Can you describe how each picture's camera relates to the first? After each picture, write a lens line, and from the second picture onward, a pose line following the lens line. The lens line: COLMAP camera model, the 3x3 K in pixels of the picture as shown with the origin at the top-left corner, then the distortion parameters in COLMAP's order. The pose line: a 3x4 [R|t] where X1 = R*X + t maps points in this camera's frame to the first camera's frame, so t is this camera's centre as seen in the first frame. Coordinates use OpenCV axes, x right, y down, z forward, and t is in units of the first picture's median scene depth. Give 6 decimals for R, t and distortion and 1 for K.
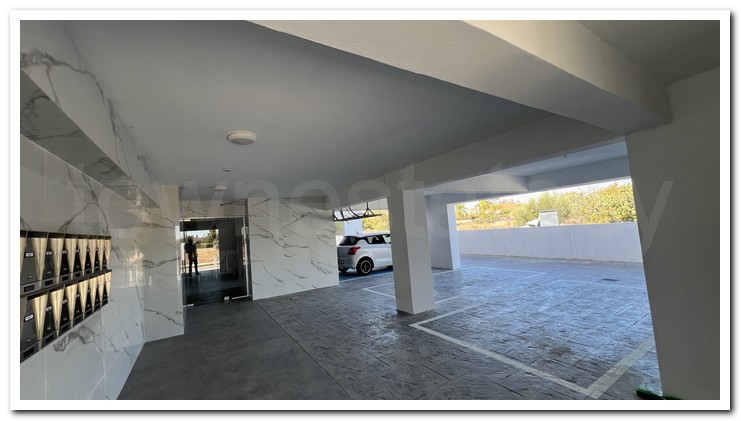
lens RADIAL K [[281.8, 0, 370.0], [0, 281.8, 210.8], [0, 0, 1]] dist [0.001180, -0.000186]
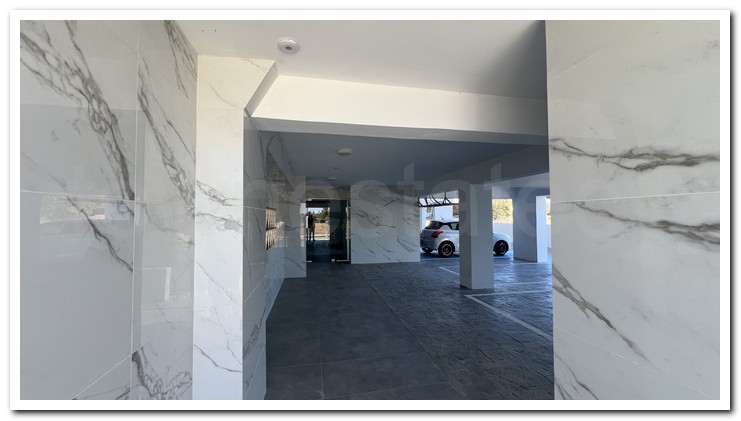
lens RADIAL K [[281.8, 0, 370.4], [0, 281.8, 211.4], [0, 0, 1]] dist [0.001180, -0.000186]
pose [[0.937204, 0.064230, -0.342817, 0.088561], [-0.044023, 0.996821, 0.066412, -0.013466], [0.345993, -0.047150, 0.937052, -0.160264]]
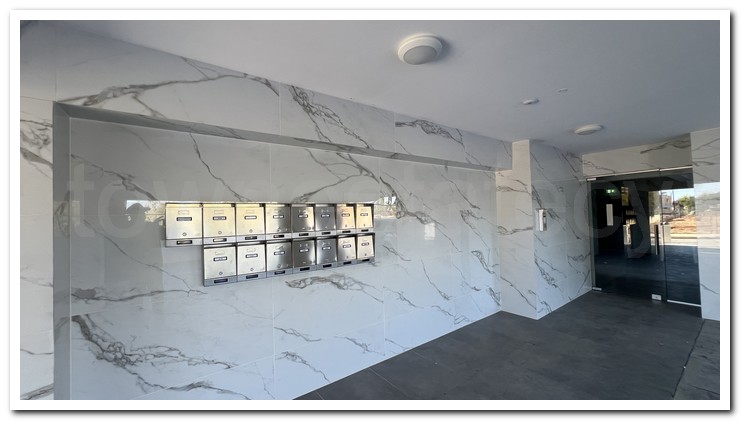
lens RADIAL K [[281.8, 0, 370.6], [0, 281.8, 210.6], [0, 0, 1]] dist [0.001180, -0.000186]
pose [[0.085876, 0.047188, -0.995188, 0.060464], [0.085017, 0.994887, 0.054510, 0.020471], [0.992672, -0.089289, 0.081425, 0.290572]]
